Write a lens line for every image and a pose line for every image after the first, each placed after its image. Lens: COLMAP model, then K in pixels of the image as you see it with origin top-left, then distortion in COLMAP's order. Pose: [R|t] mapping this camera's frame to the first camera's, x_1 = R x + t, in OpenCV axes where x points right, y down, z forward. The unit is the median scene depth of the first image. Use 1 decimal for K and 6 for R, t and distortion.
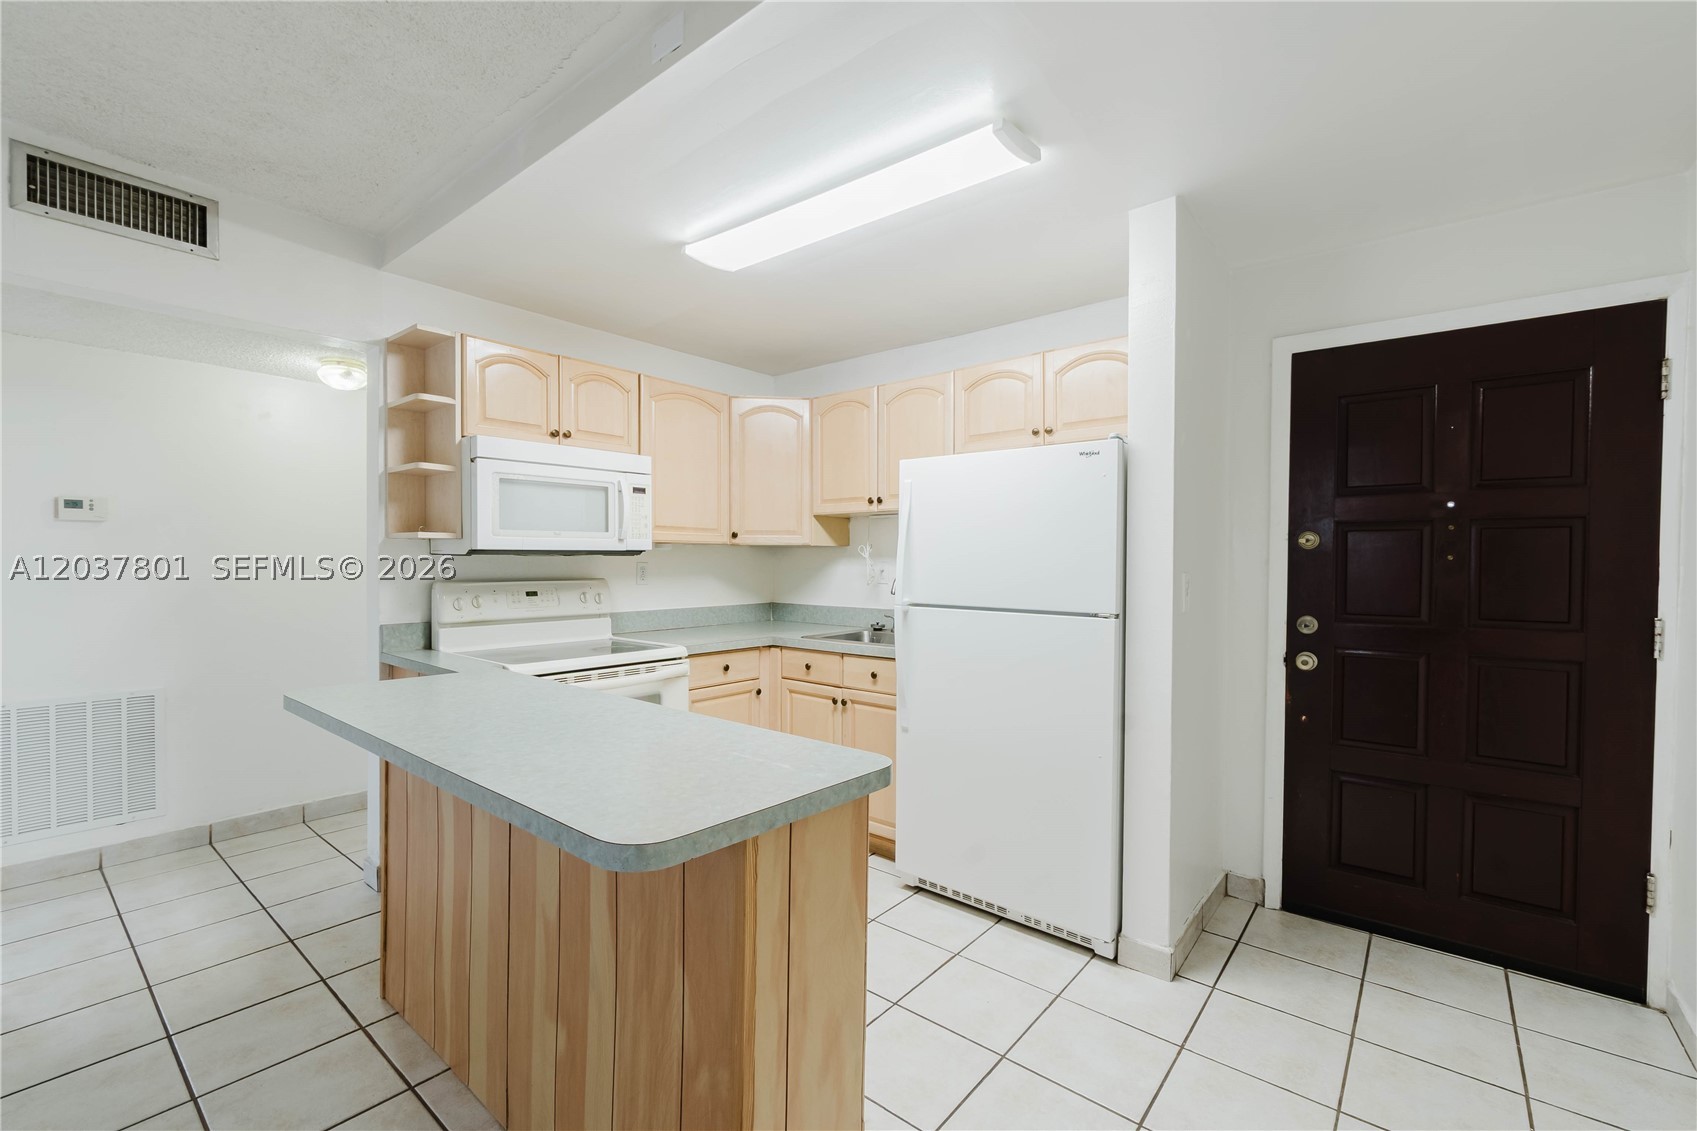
lens RADIAL K [[719.9, 0, 845.2], [0, 719.9, 571.2], [0, 0, 1]] dist [-0.002171, 0.000142]
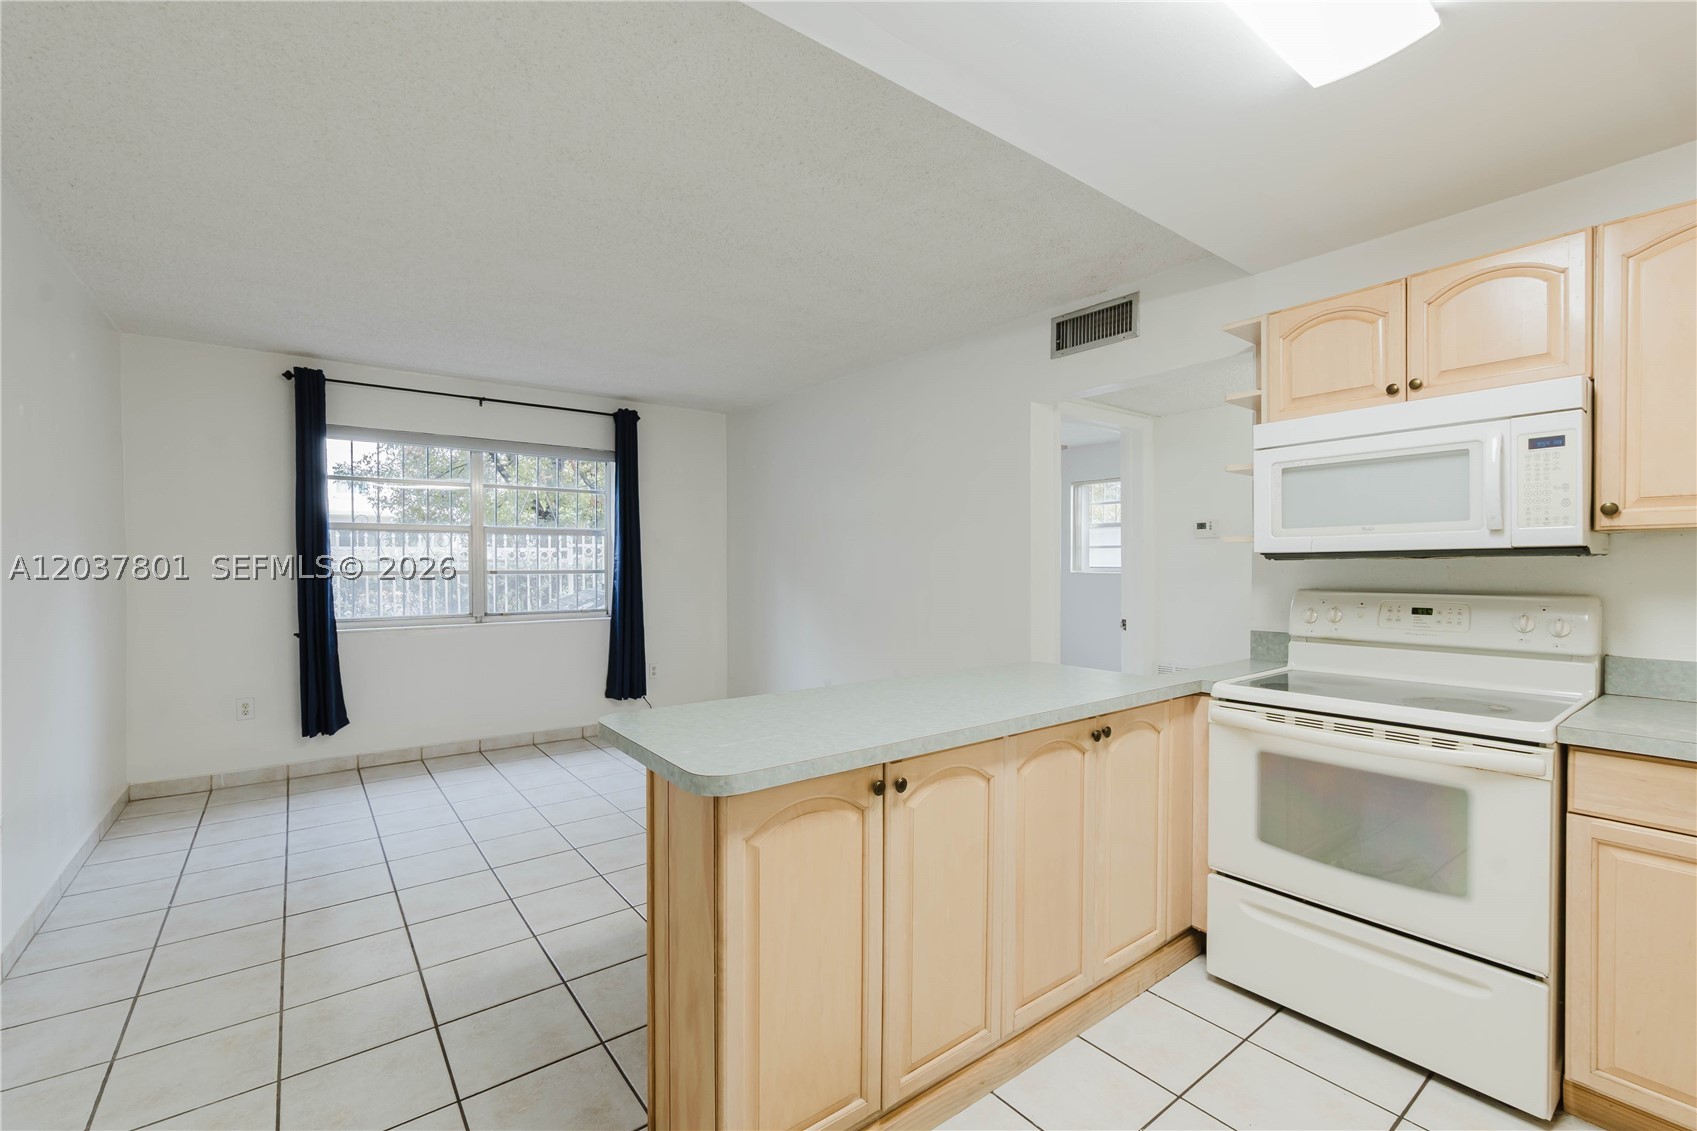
lens RADIAL K [[729.4, 0, 847.4], [0, 729.4, 571.3], [0, 0, 1]] dist [0.000706, 0.000499]
pose [[-0.222661, 0.002806, -0.974892, 0.447131], [-0.015082, 0.999866, 0.006323, -0.005251], [0.974779, 0.016111, -0.222589, 0.652448]]
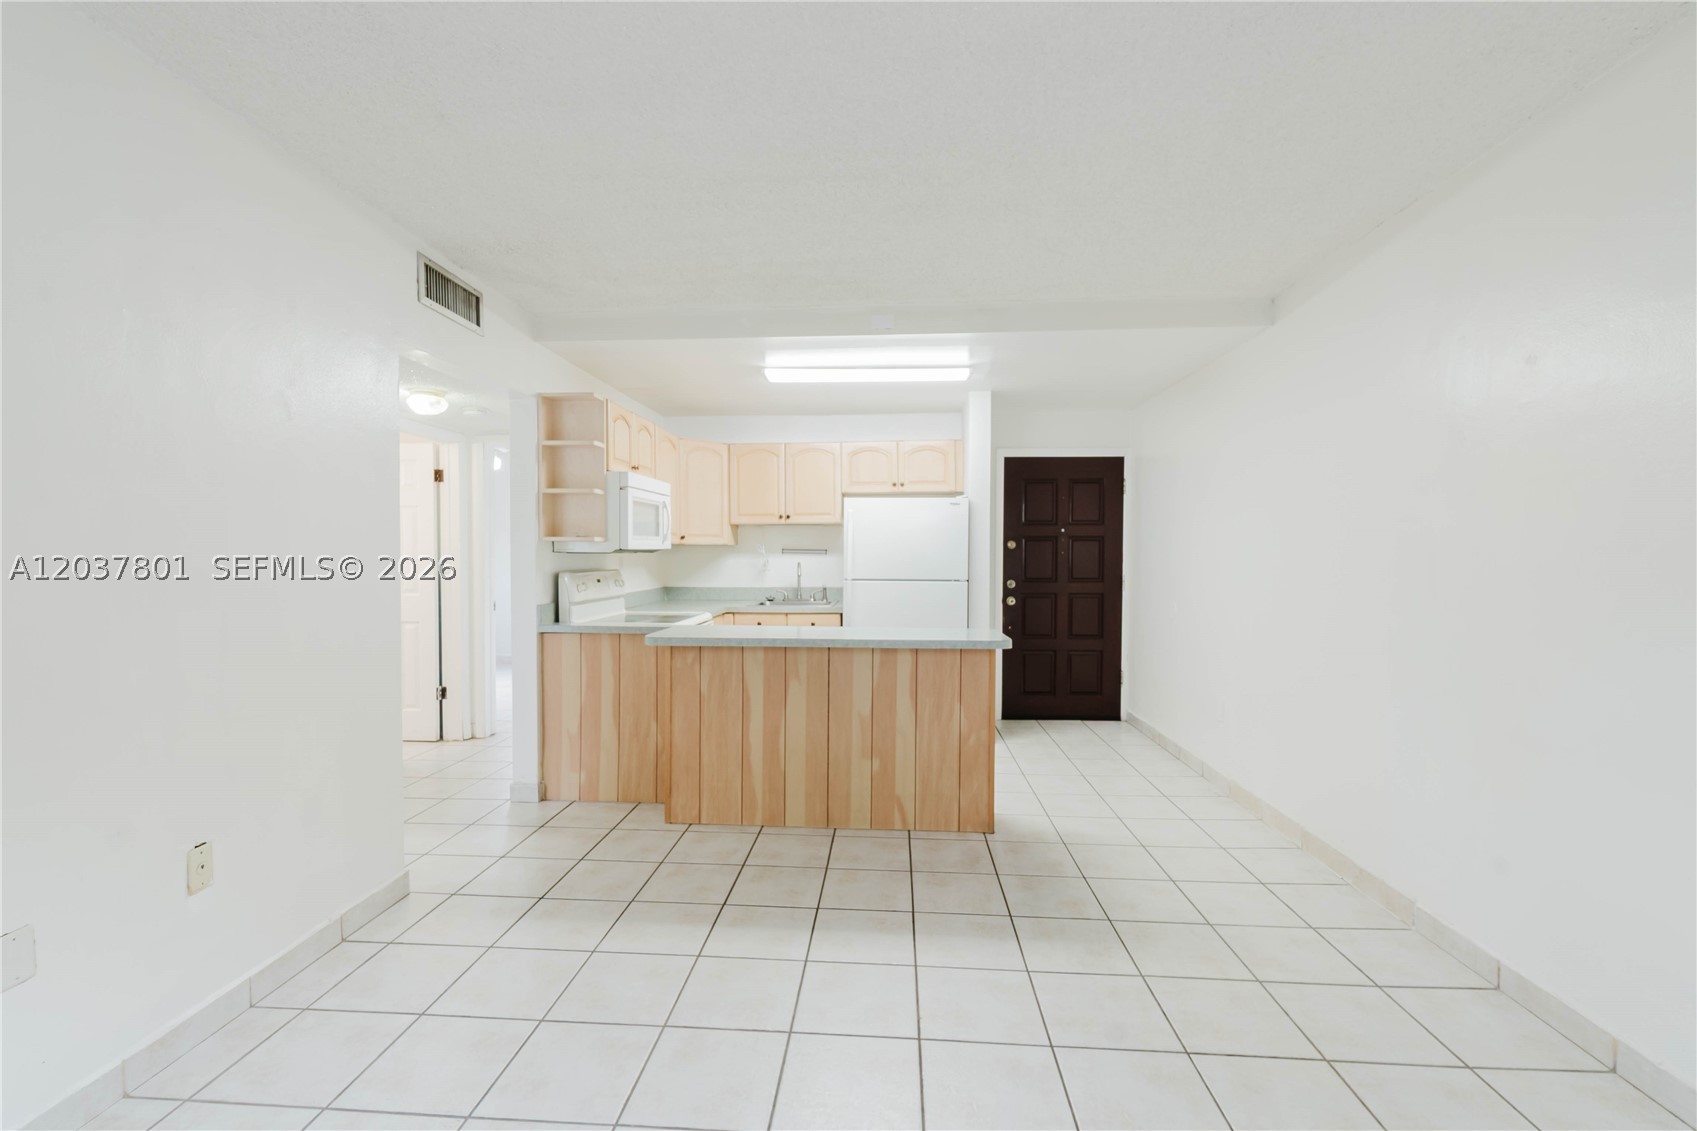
lens RADIAL K [[719.9, 0, 845.2], [0, 719.9, 571.2], [0, 0, 1]] dist [-0.002171, 0.000142]
pose [[0.811310, -0.018341, 0.584328, -0.928104], [0.012623, 0.999824, 0.013856, 0.000169], [-0.584479, -0.003865, 0.811399, -0.415307]]
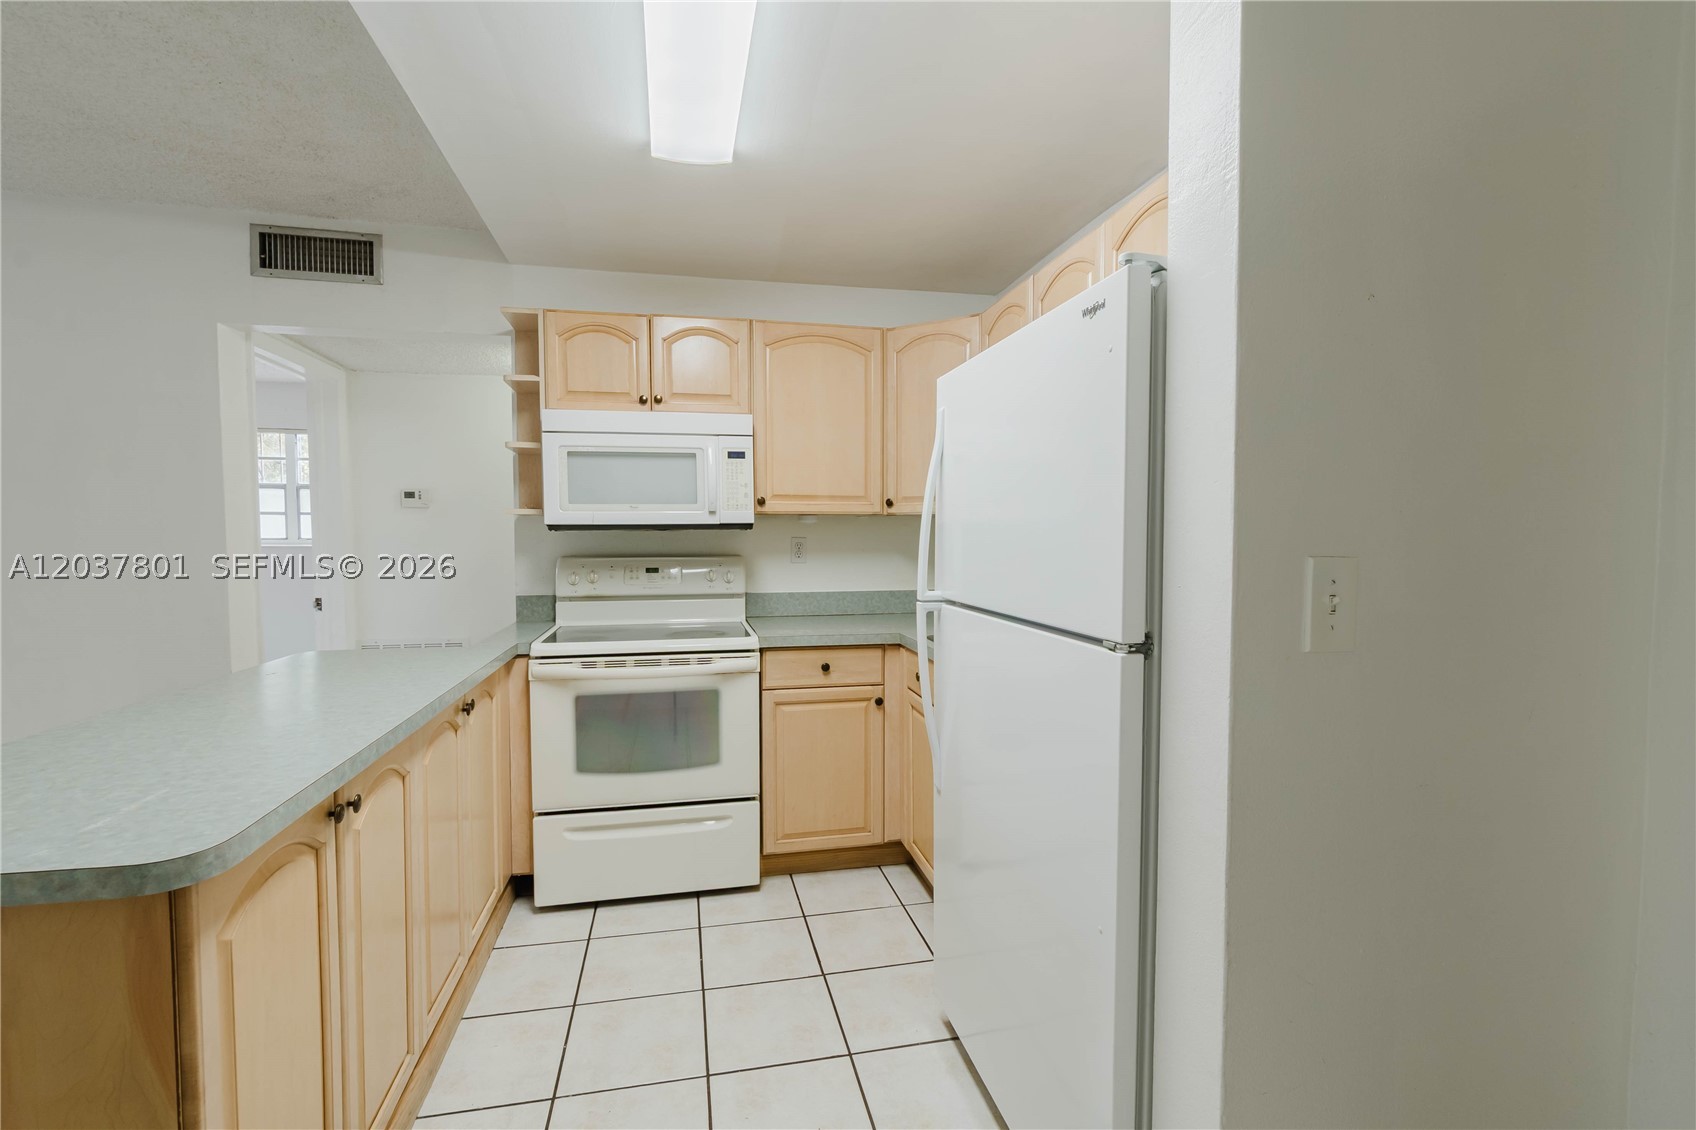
lens RADIAL K [[752.0, 0, 845.9], [0, 752.0, 567.9], [0, 0, 1]] dist [-0.000597, 0.000307]
pose [[0.788077, 0.021044, -0.615217, 0.423418], [-0.004997, 0.999601, 0.027791, -0.001232], [0.615557, -0.018827, 0.787868, 0.399268]]
